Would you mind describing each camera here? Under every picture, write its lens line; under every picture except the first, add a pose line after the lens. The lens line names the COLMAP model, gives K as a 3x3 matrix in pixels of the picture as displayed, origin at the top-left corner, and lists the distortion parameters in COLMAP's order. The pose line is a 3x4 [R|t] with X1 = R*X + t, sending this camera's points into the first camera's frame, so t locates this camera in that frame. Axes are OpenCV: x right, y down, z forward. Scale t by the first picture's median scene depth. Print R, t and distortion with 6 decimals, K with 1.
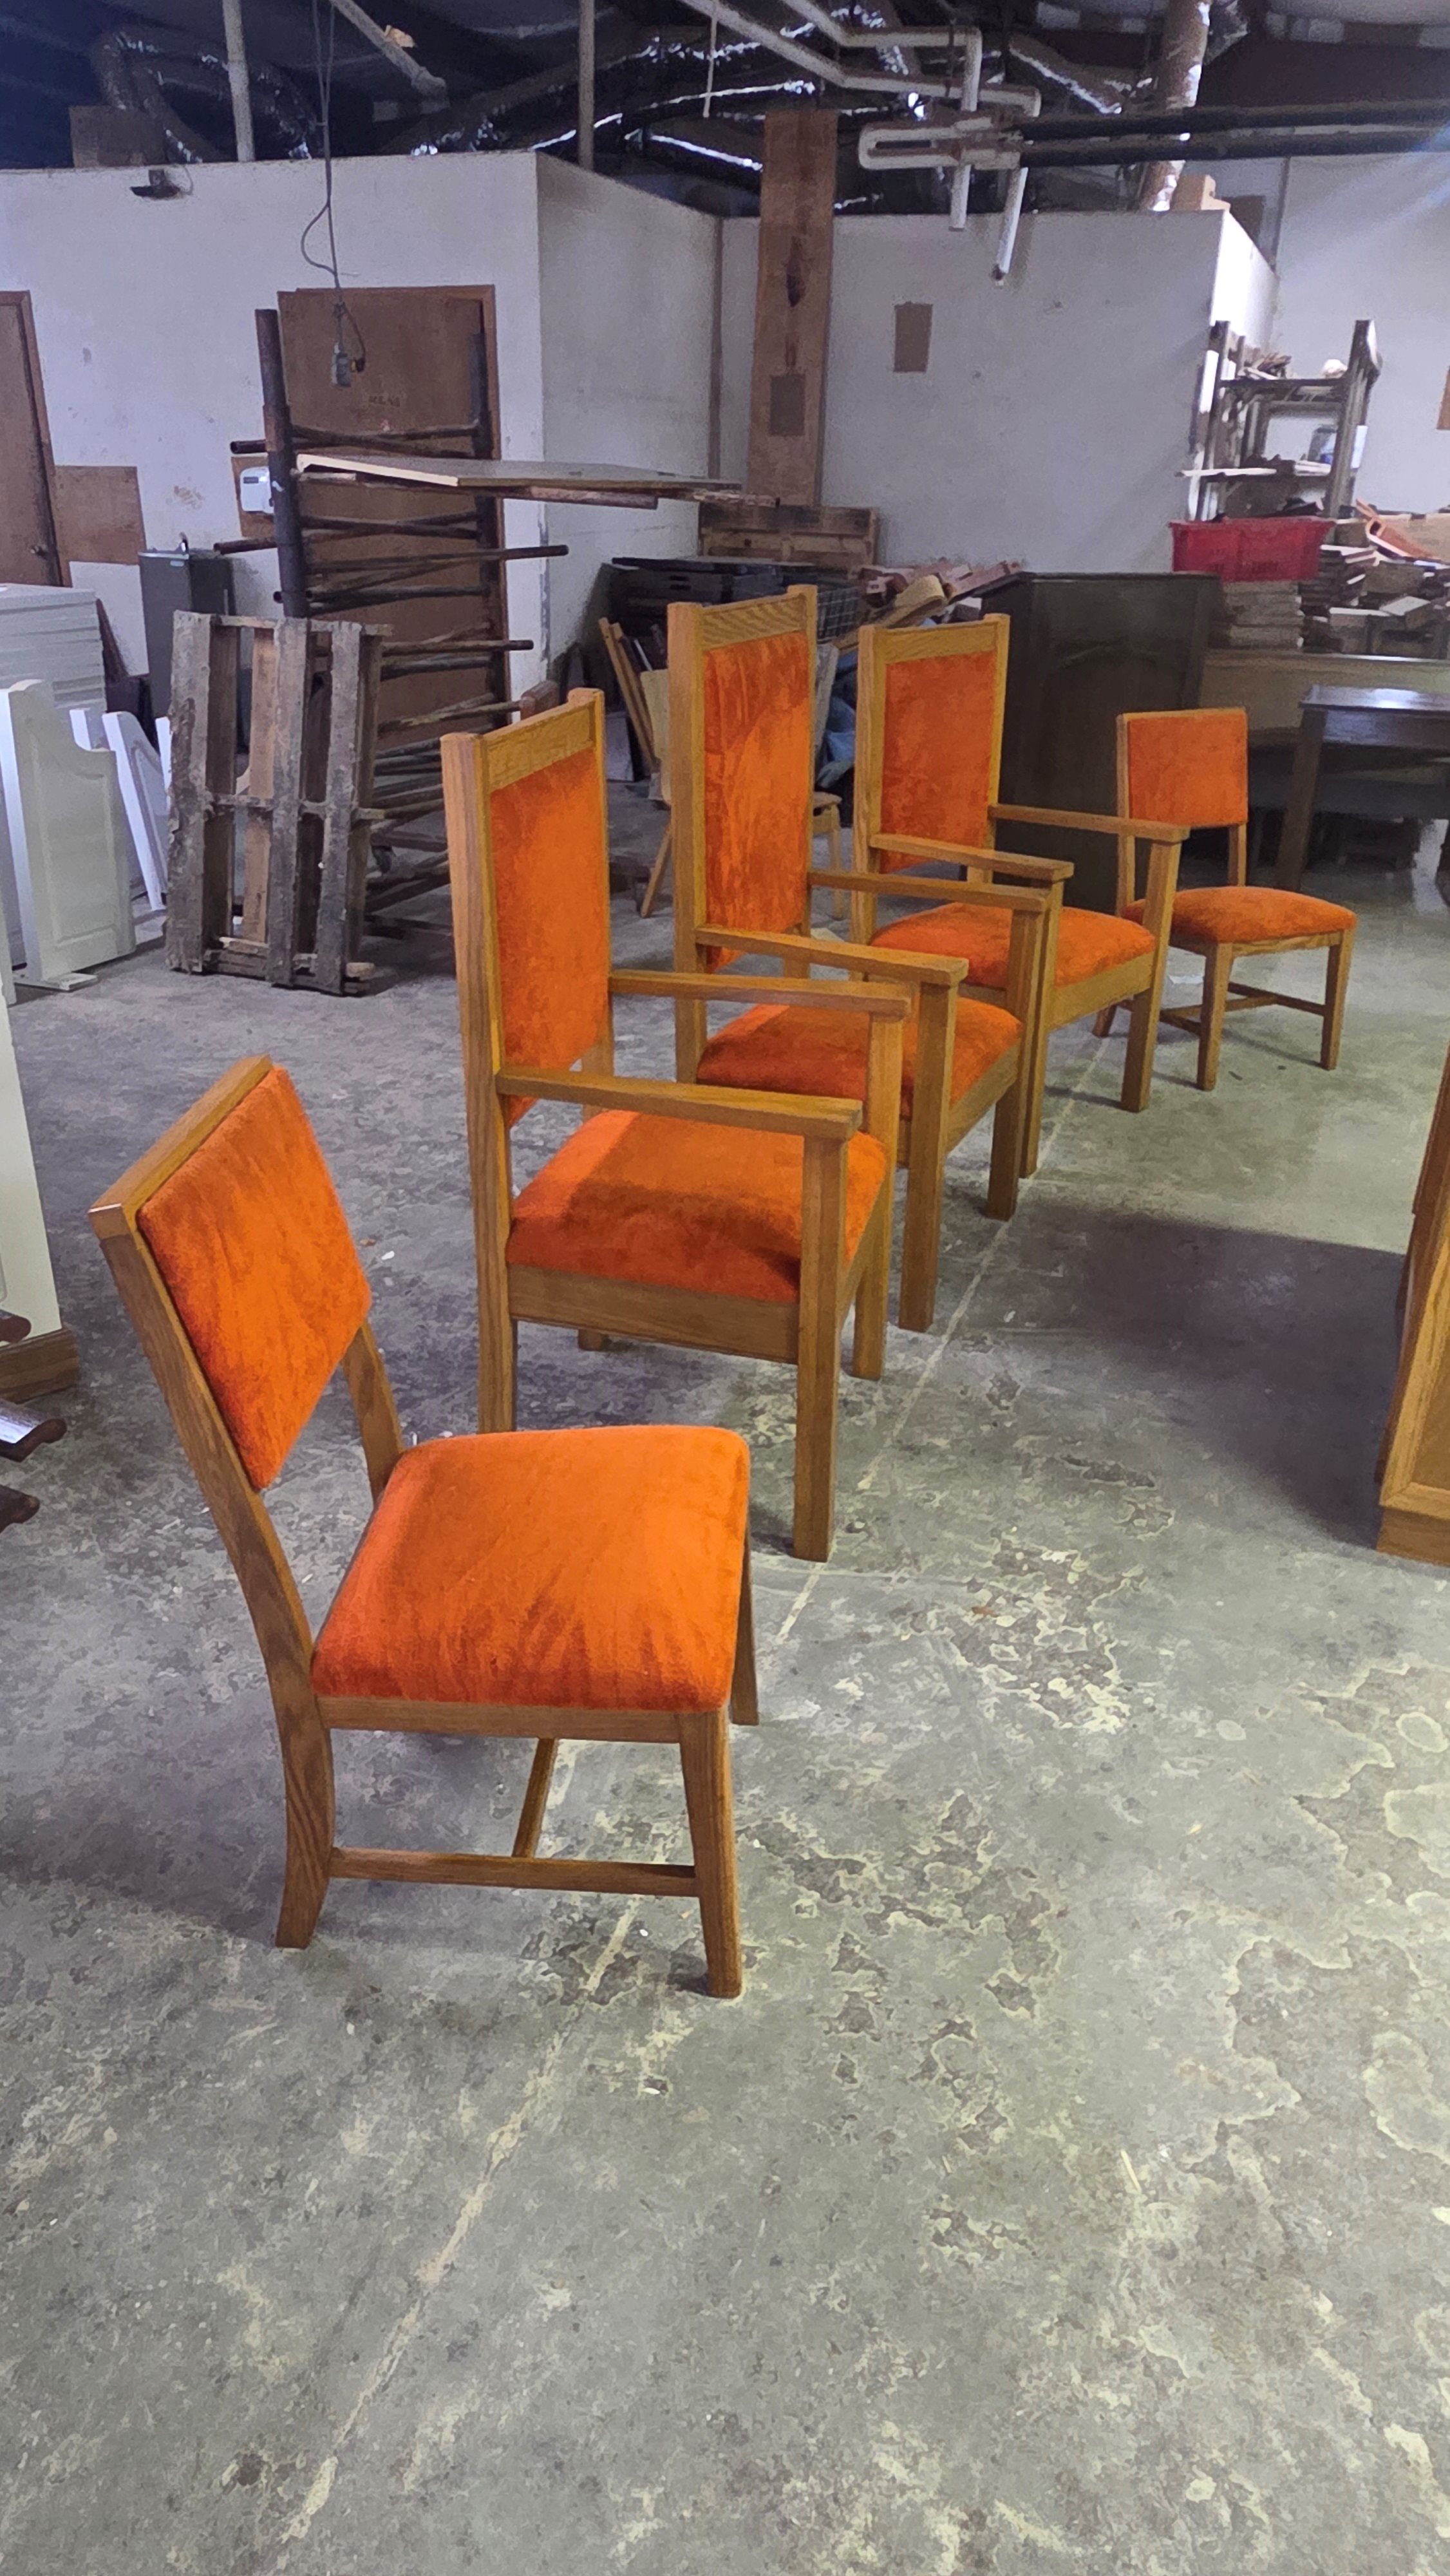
lens RADIAL K [[1668.2, 0, 725.0], [0, 1668.2, 1288.0], [0, 0, 1]] dist [0.009355, 0.001493]
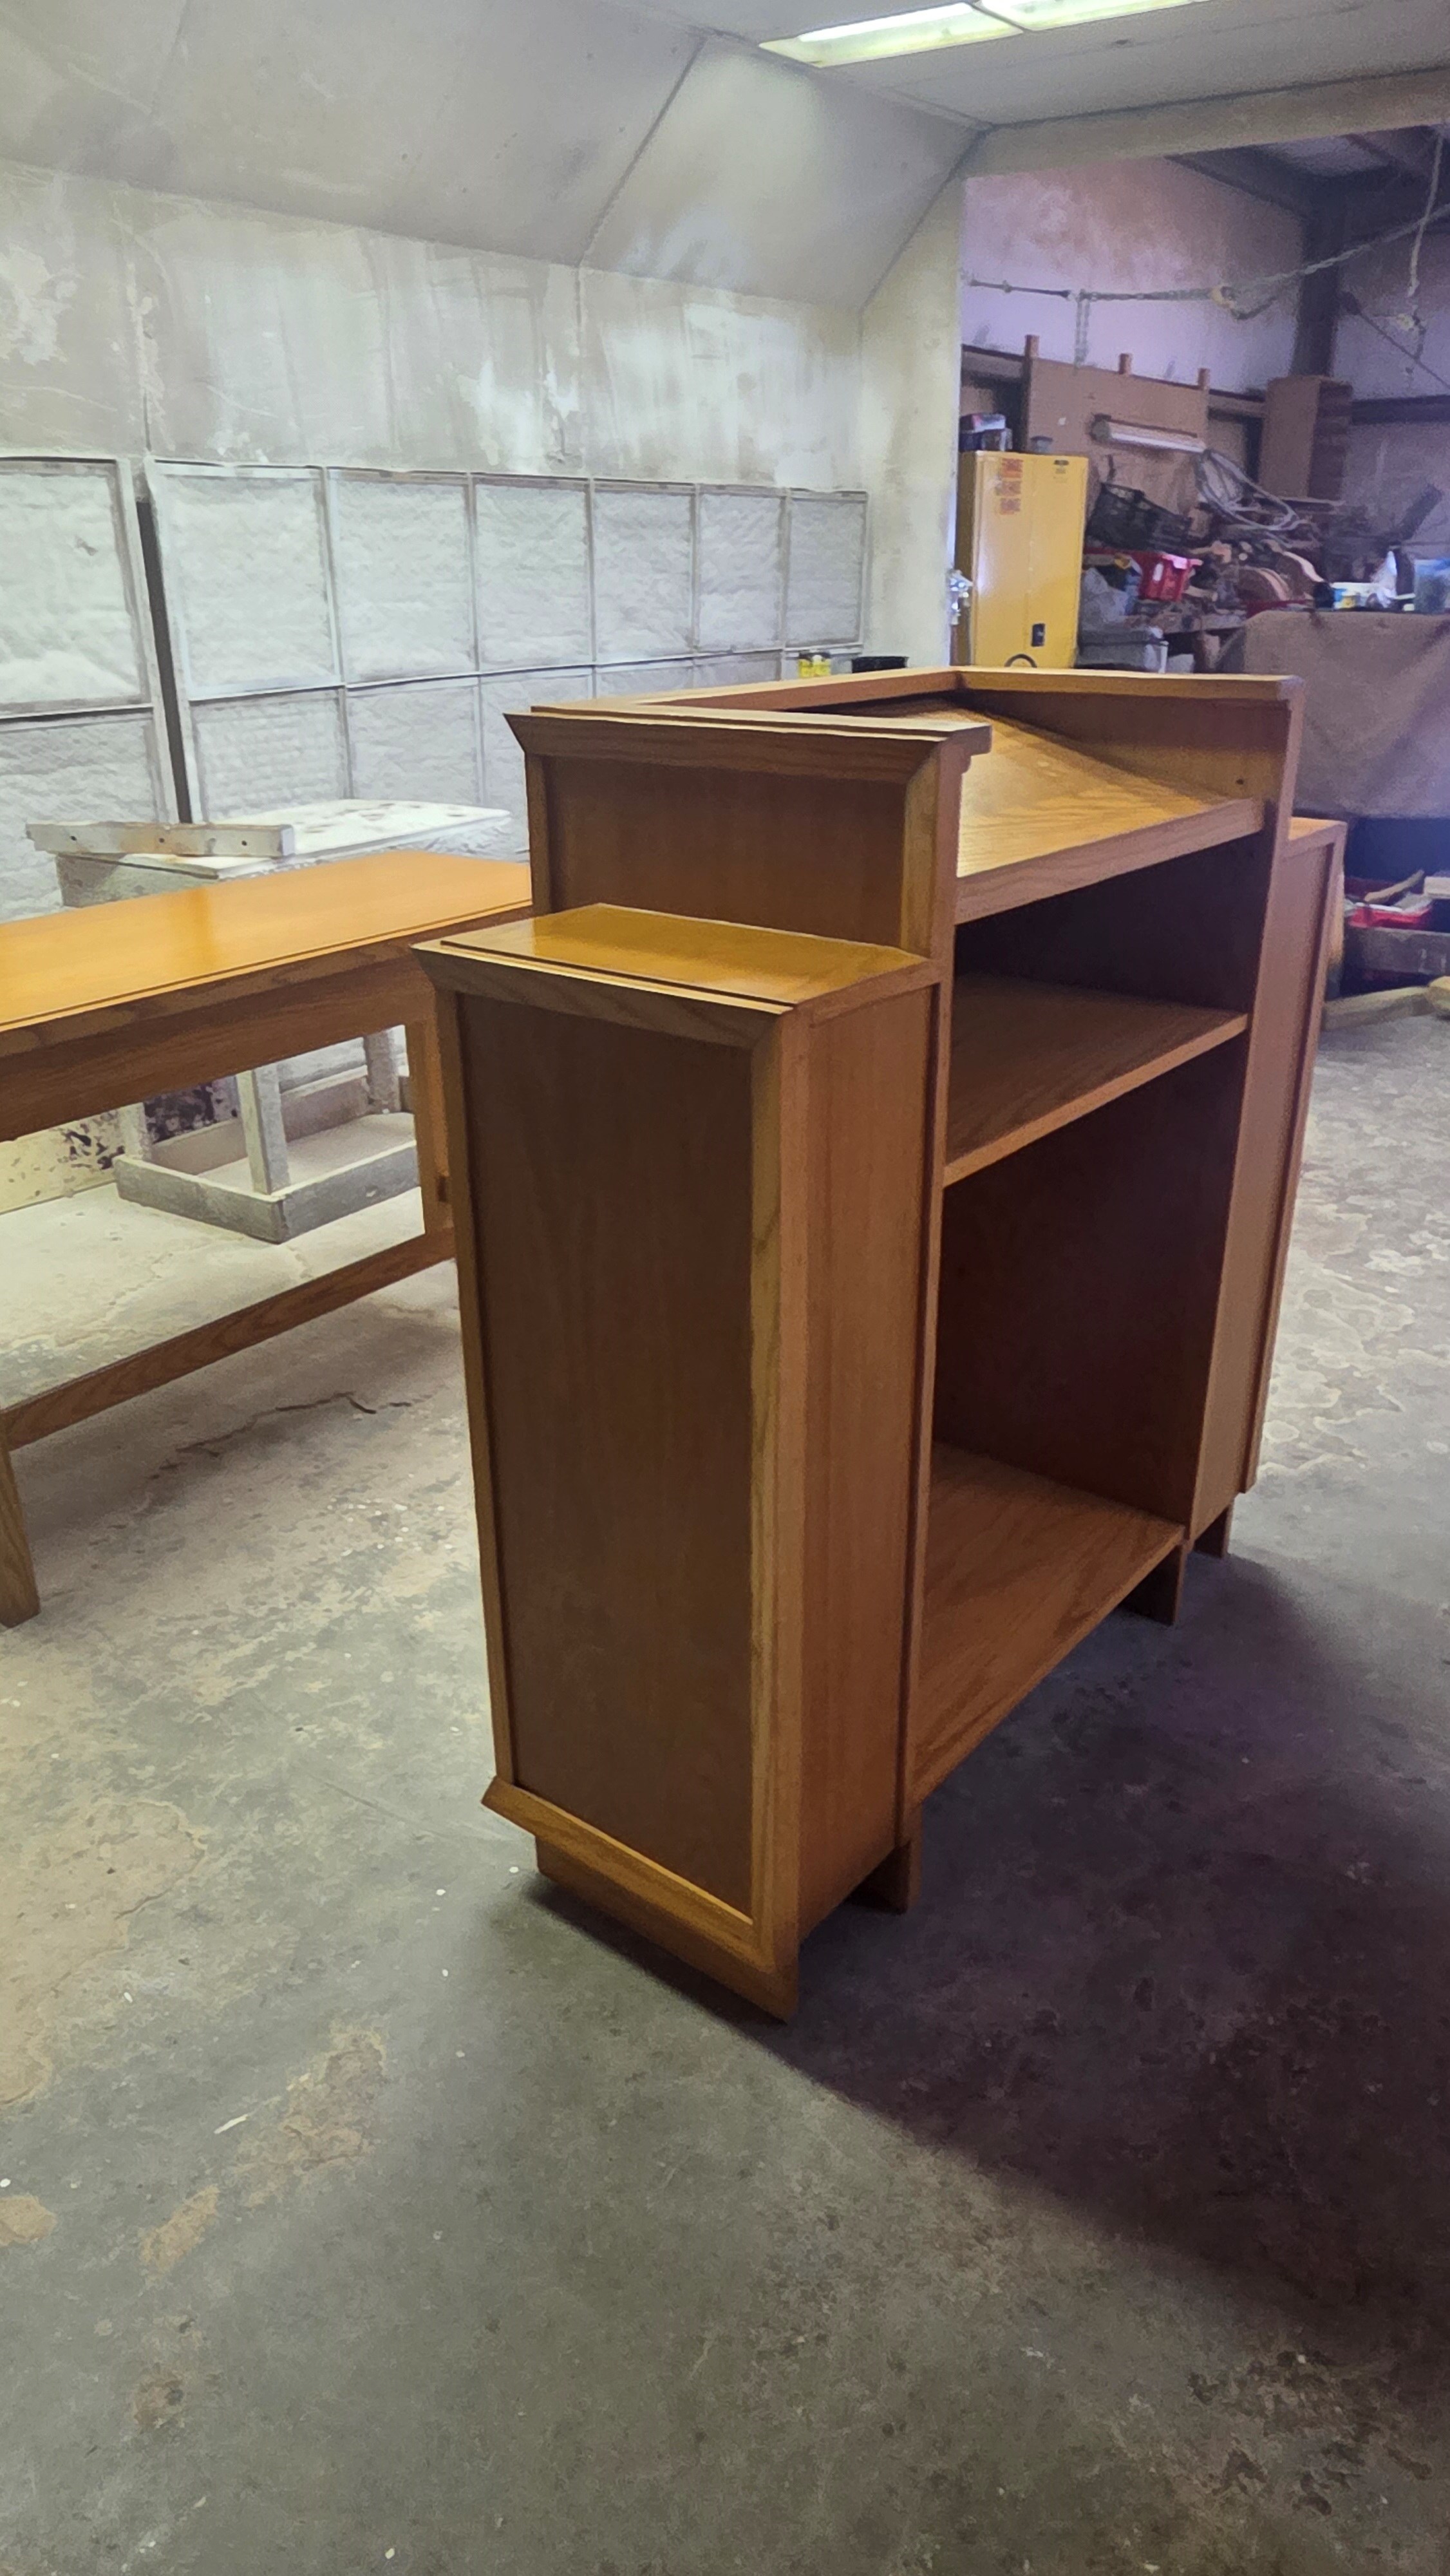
lens RADIAL K [[1668.2, 0, 725.0], [0, 1668.2, 1288.0], [0, 0, 1]] dist [0.009355, 0.001493]
pose [[-0.963633, -0.121767, 0.237876, 0.396499], [0.103475, 0.650690, 0.752260, -0.617497], [-0.246384, 0.749517, -0.614426, 1.346456]]
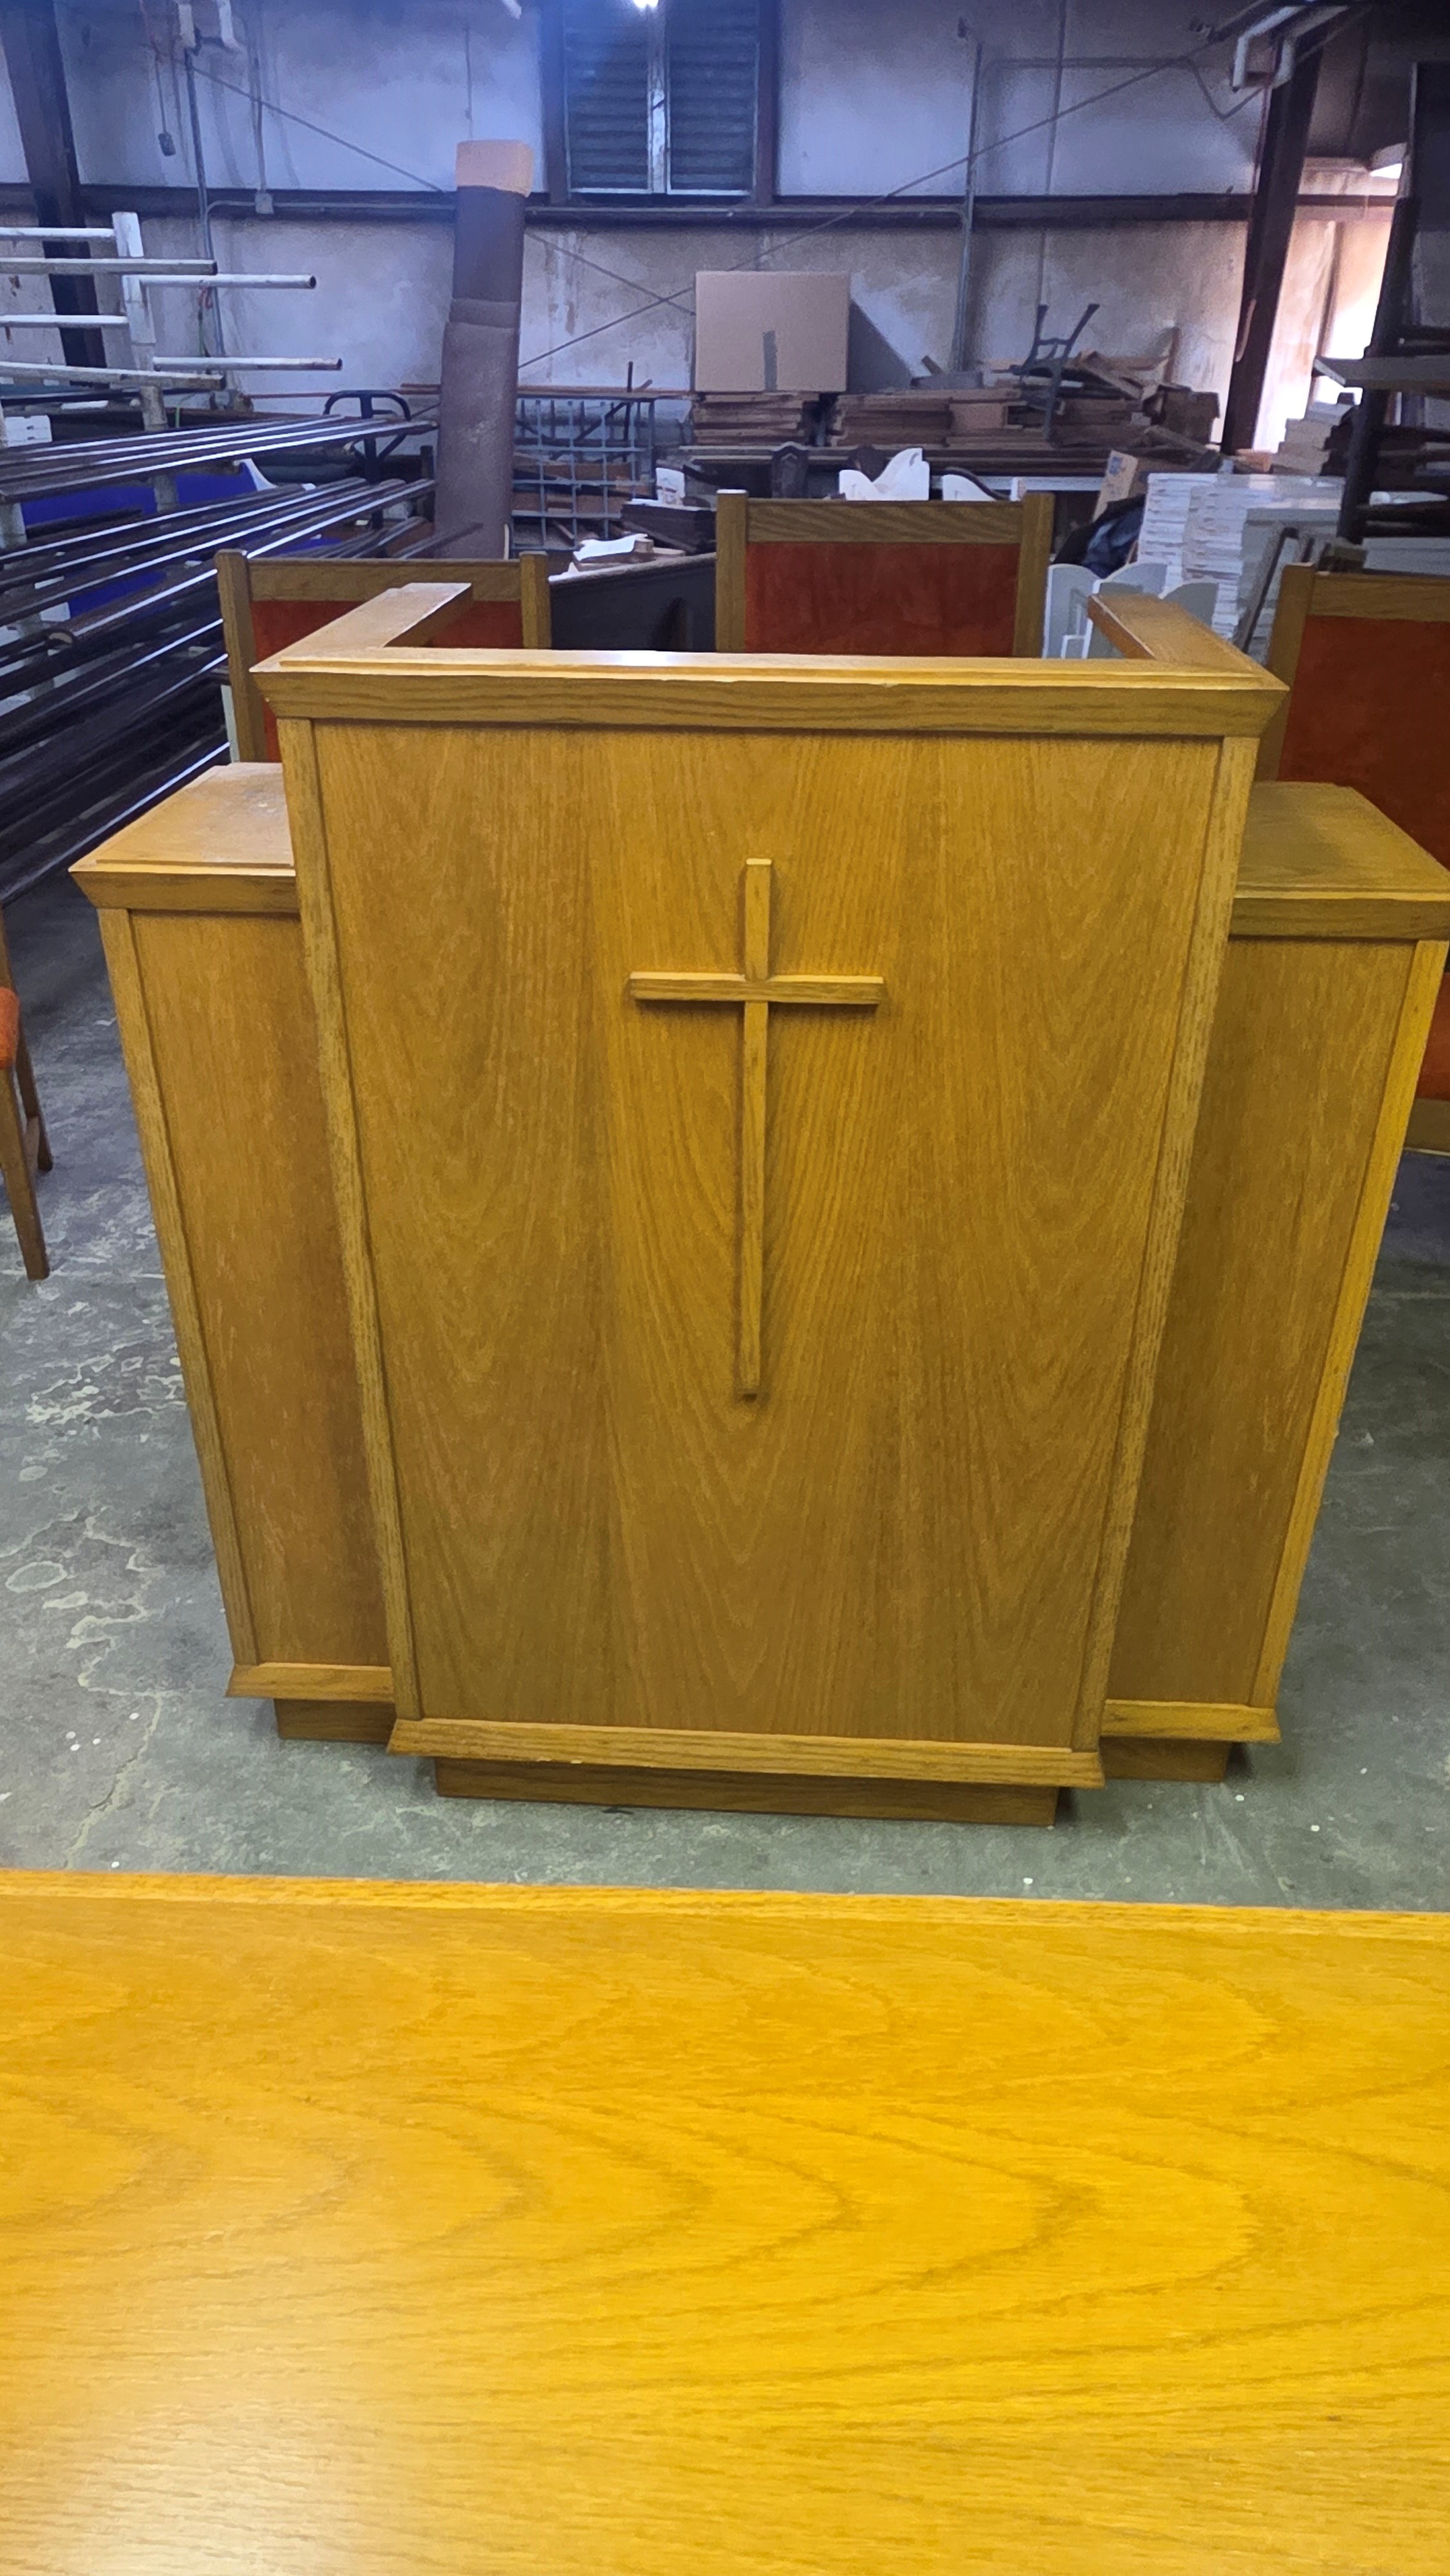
lens RADIAL K [[1668.2, 0, 725.0], [0, 1668.2, 1288.0], [0, 0, 1]] dist [0.009355, 0.001493]
pose [[0.334983, 0.446642, -0.829637, 0.989964], [-0.420999, 0.858678, 0.292289, -0.275406], [0.842939, 0.251364, 0.475678, 0.604199]]
